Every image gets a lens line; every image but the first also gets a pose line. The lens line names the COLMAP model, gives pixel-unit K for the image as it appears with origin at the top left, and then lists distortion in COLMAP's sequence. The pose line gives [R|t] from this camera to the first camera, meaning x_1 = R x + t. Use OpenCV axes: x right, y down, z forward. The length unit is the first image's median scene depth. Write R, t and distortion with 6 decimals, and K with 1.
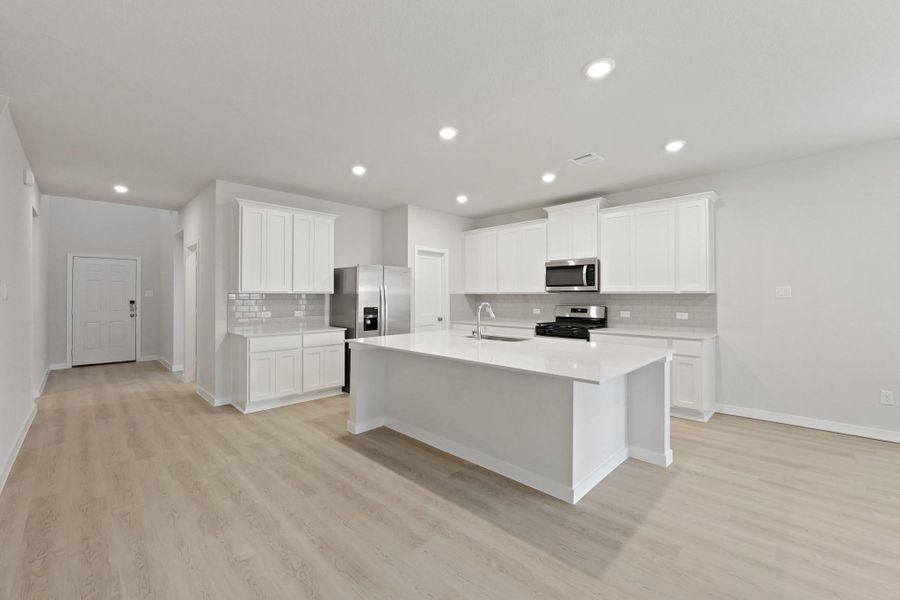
lens RADIAL K [[370.3, 0, 452.5], [0, 370.3, 301.0], [0, 0, 1]] dist [-0.011621, 0.000362]
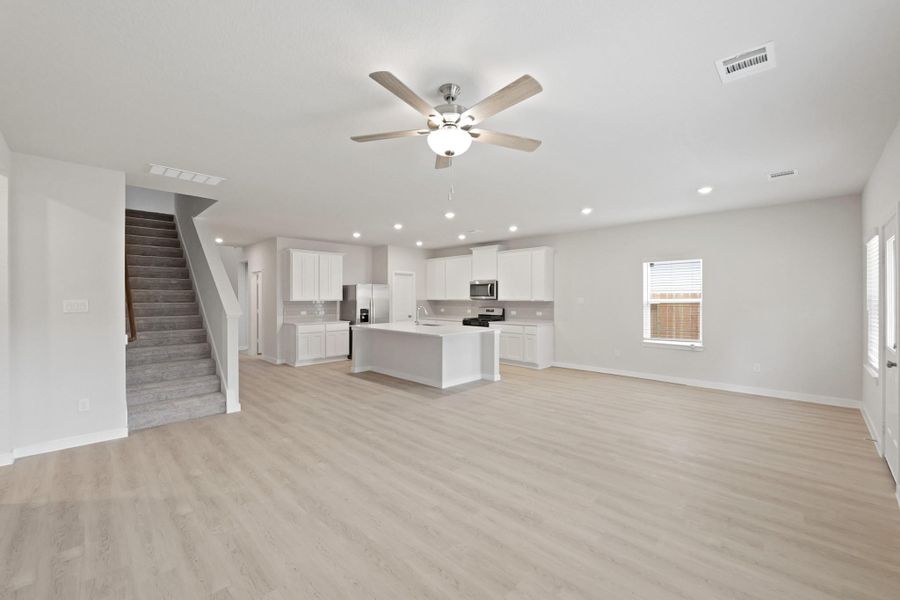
lens RADIAL K [[370.3, 0, 452.5], [0, 370.3, 301.0], [0, 0, 1]] dist [-0.011621, 0.000362]
pose [[0.999989, -0.000684, -0.004660, 0.196979], [0.000675, 0.999998, -0.001868, -0.015716], [0.004662, 0.001865, 0.999987, -0.717400]]
